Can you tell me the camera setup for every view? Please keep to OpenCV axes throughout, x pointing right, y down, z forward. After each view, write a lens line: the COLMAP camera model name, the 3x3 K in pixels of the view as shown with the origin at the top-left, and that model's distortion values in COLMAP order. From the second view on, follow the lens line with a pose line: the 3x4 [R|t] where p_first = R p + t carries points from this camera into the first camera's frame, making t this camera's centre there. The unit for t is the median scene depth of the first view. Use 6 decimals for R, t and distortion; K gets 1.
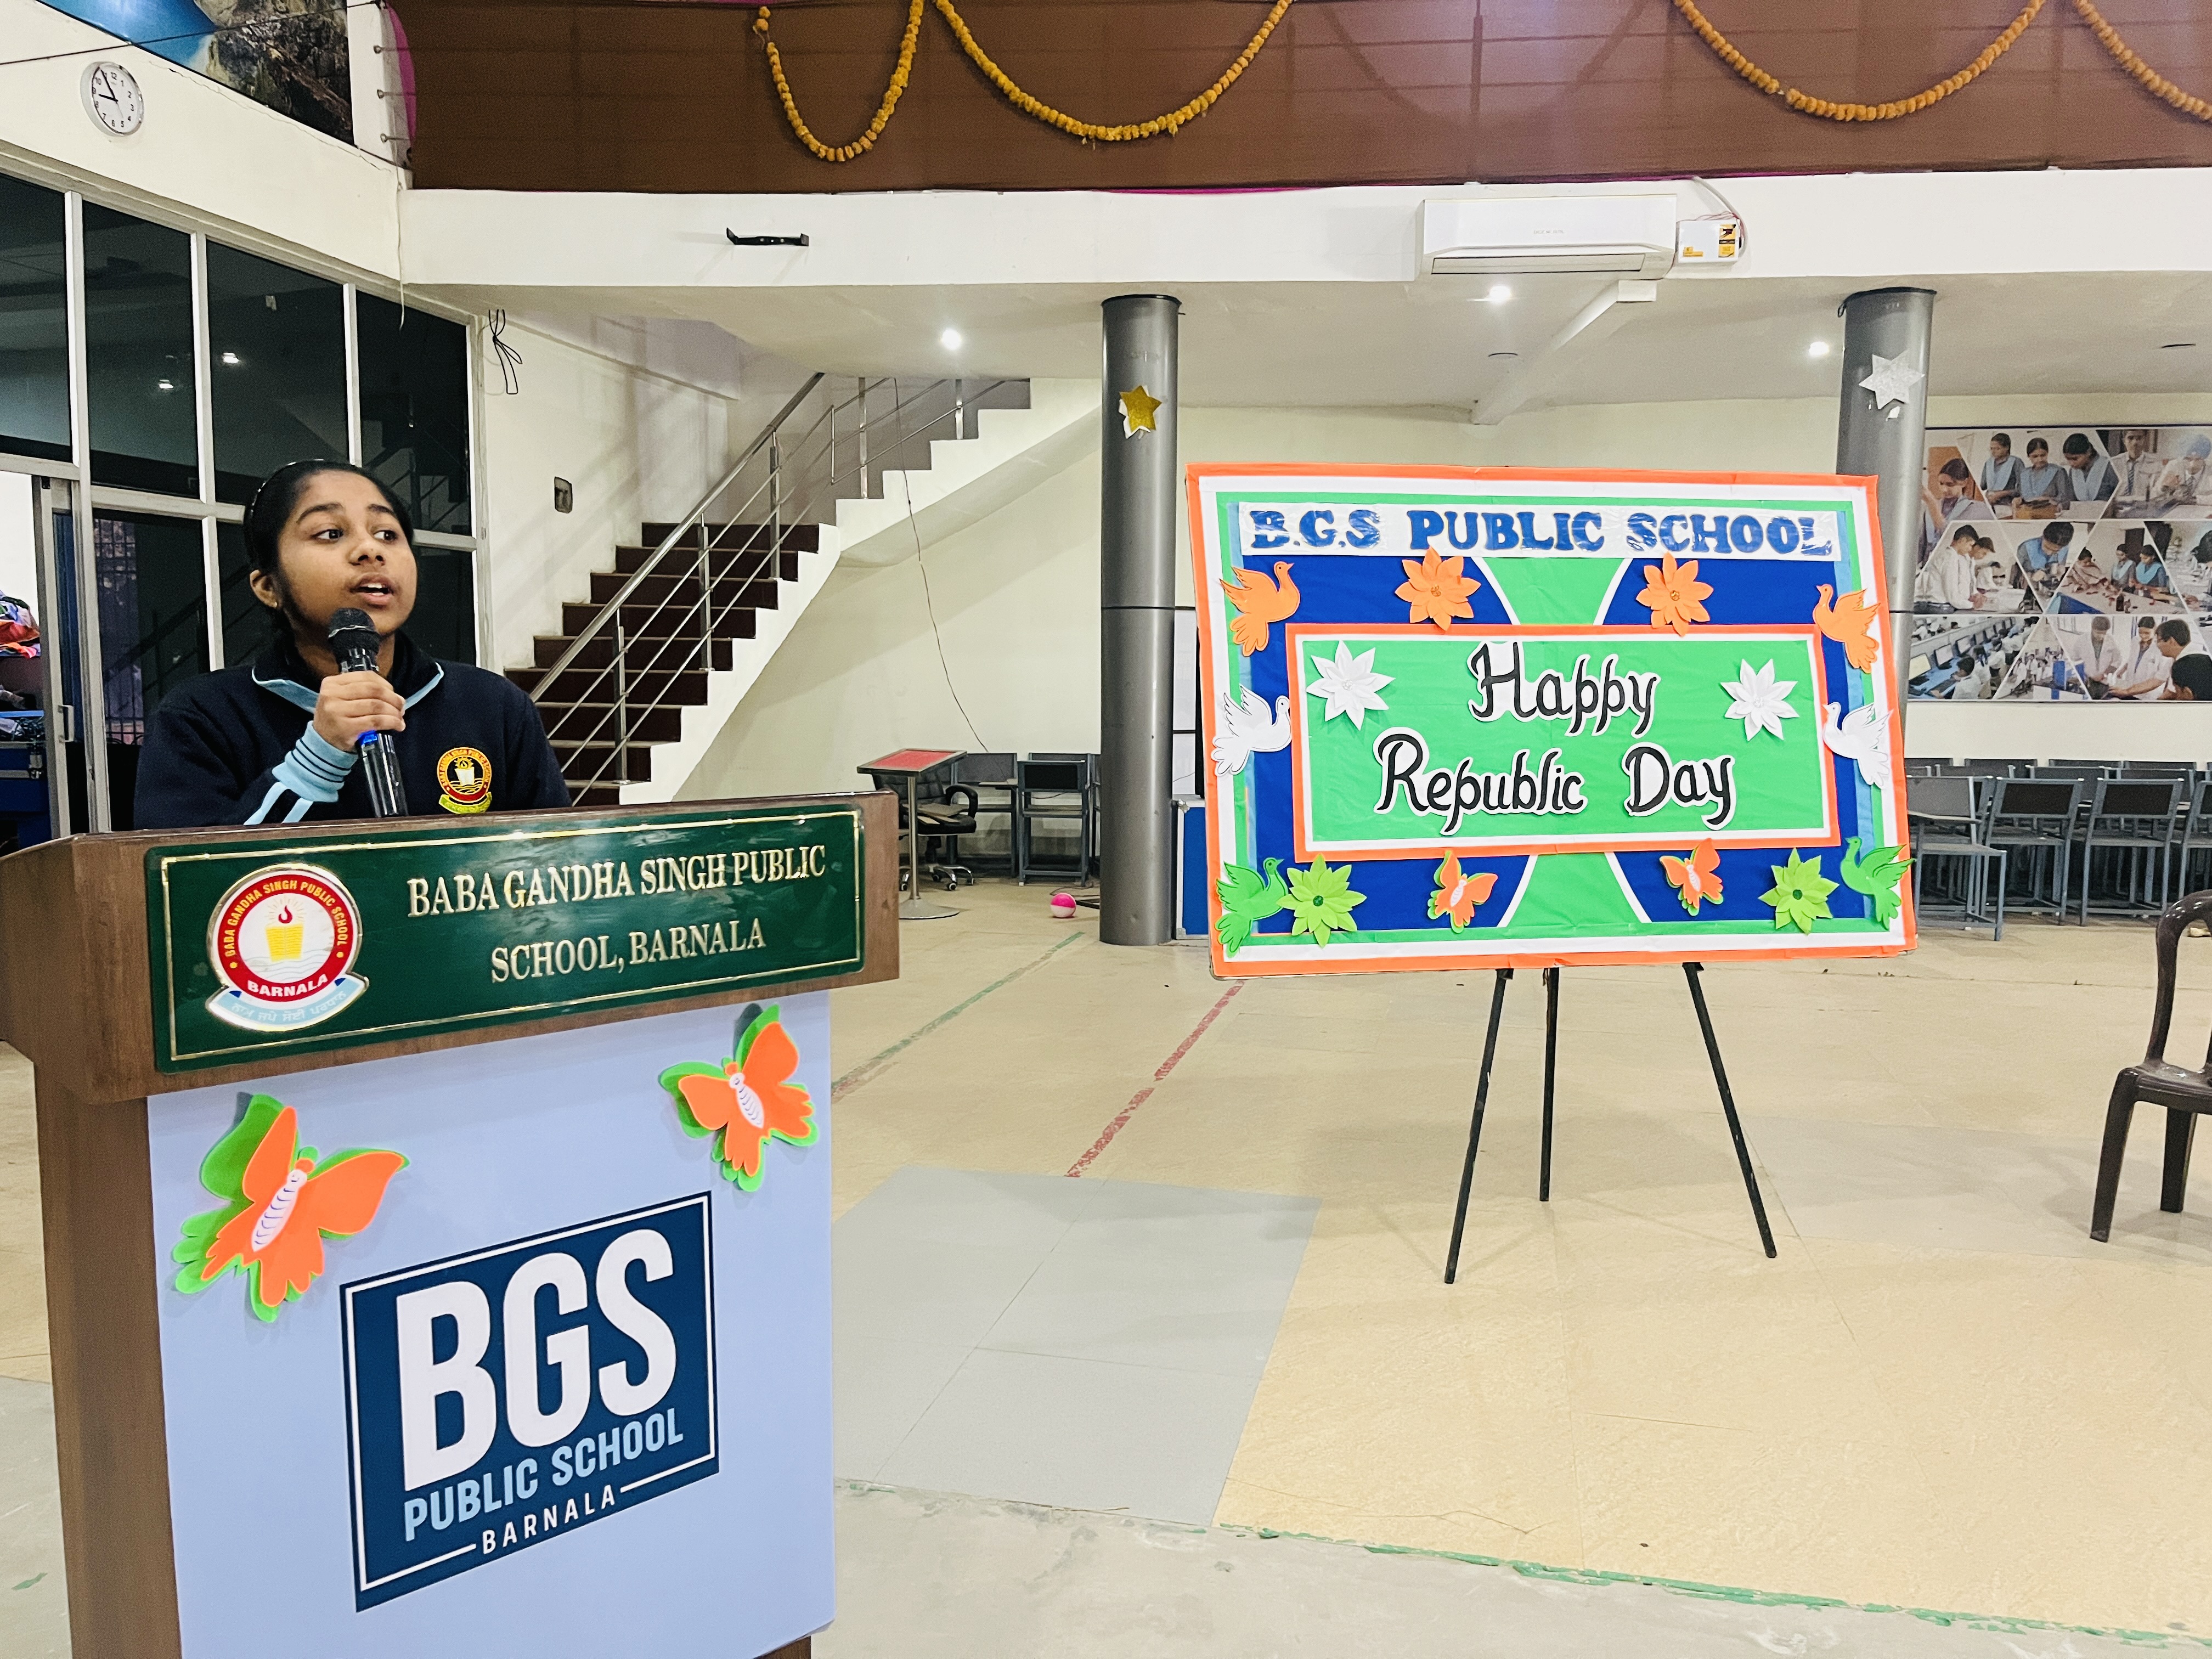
lens RADIAL K [[1676.7, 0, 1096.9], [0, 1676.7, 849.5], [0, 0, 1]] dist [0.065108, -0.089490]
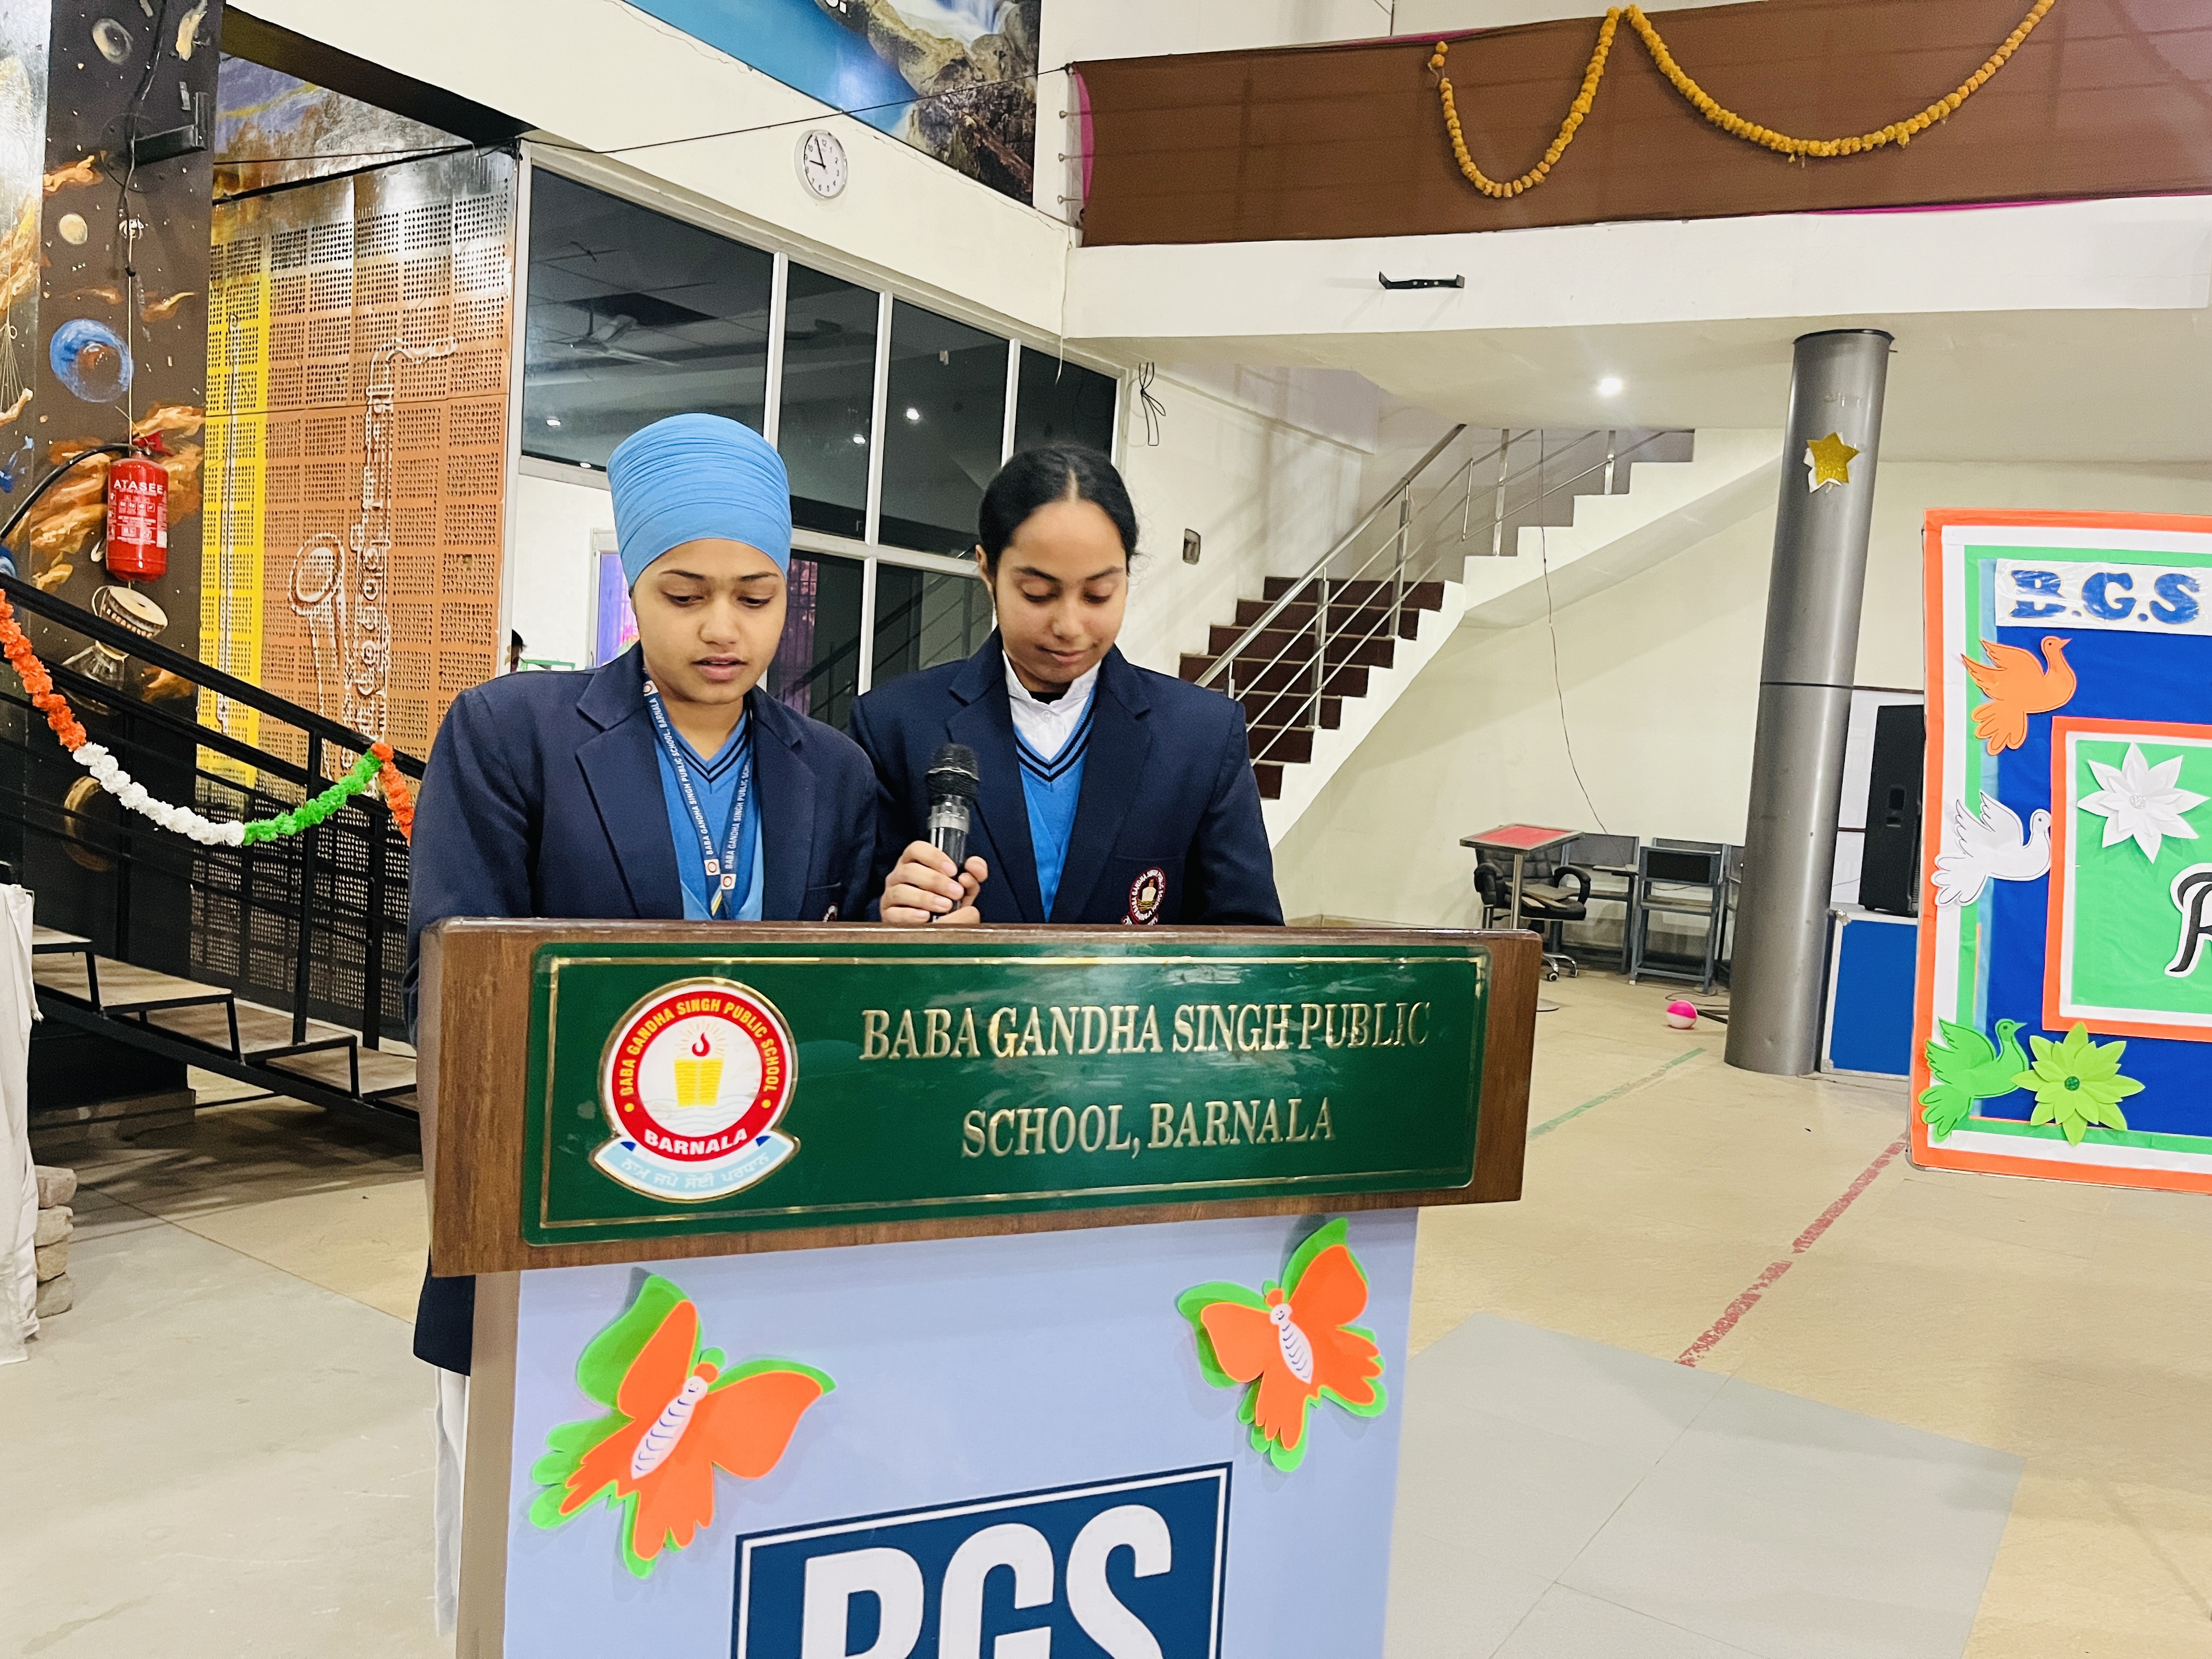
lens RADIAL K [[1676.7, 0, 1099.9], [0, 1676.7, 842.1], [0, 0, 1]] dist [0.065108, -0.089490]
pose [[0.935928, 0.083942, -0.342042, -0.024452], [-0.097374, 0.994999, -0.022259, -0.017074], [0.338463, 0.054139, 0.939421, 0.123299]]
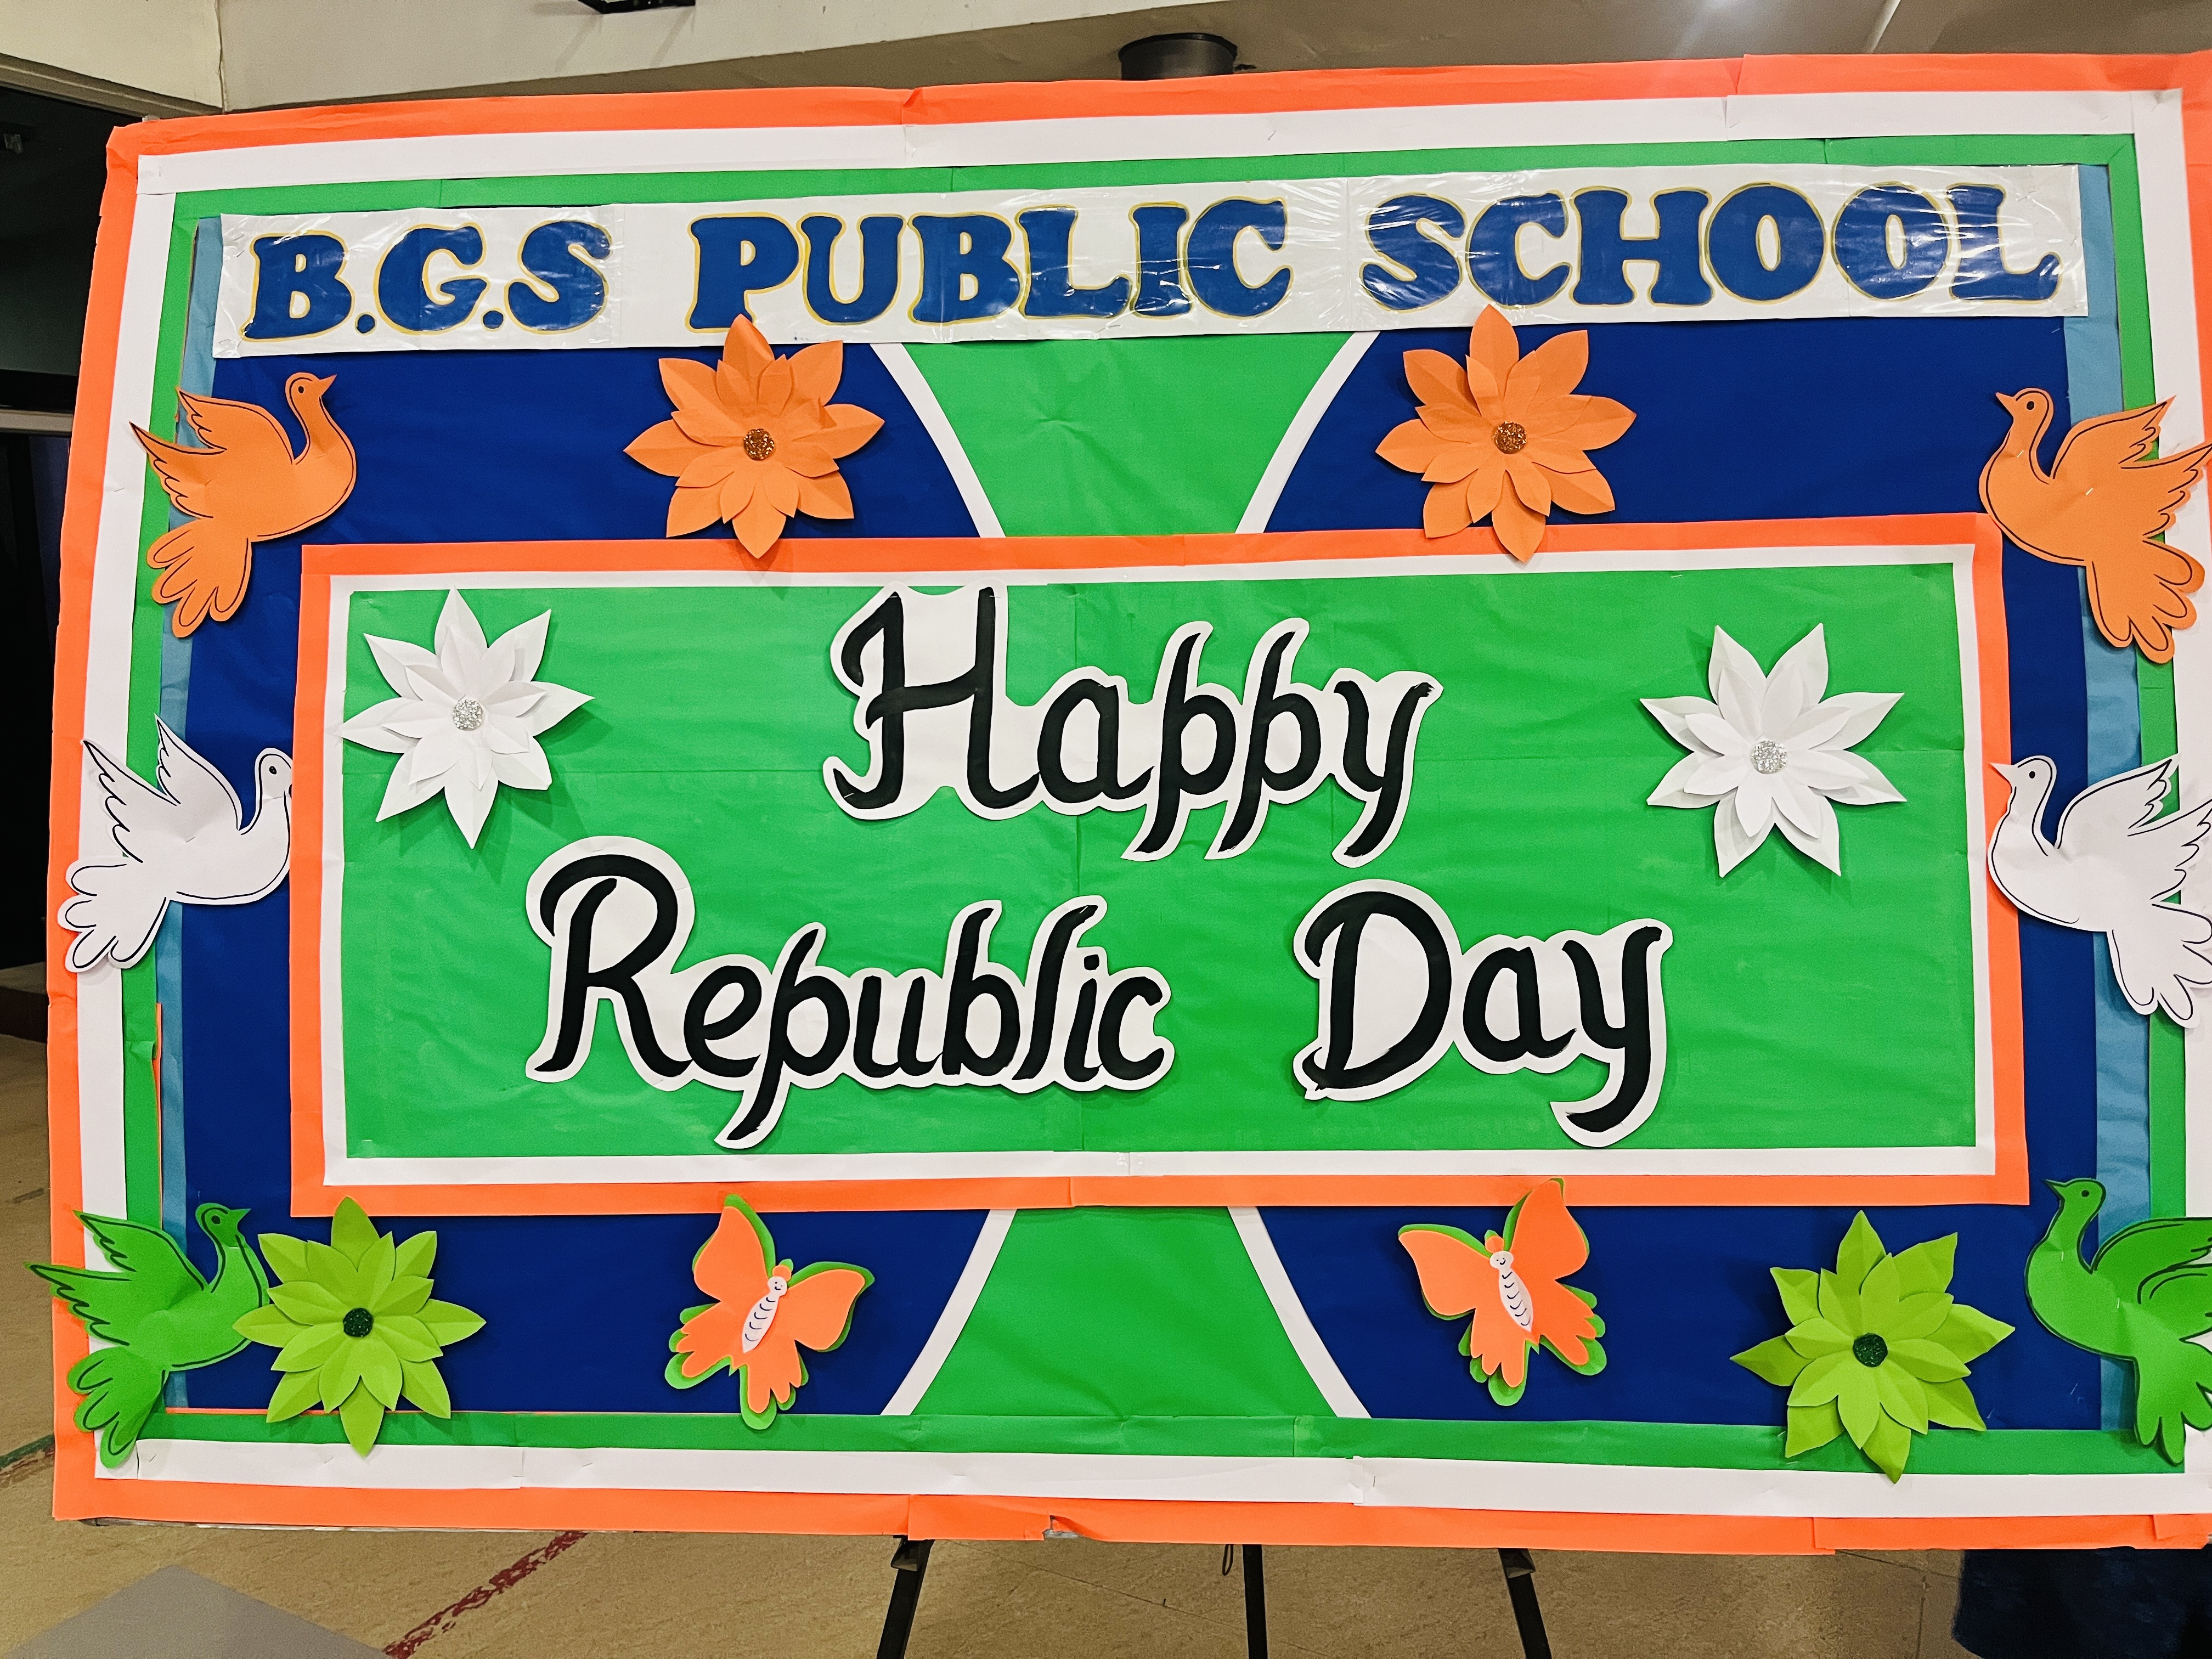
lens RADIAL K [[1676.7, 0, 1099.3], [0, 1676.7, 848.8], [0, 0, 1]] dist [0.065108, -0.089490]
pose [[0.967192, 0.024509, -0.252863, 0.358763], [-0.010981, 0.998438, 0.054773, -0.088295], [0.253810, -0.050200, 0.965951, 0.665750]]
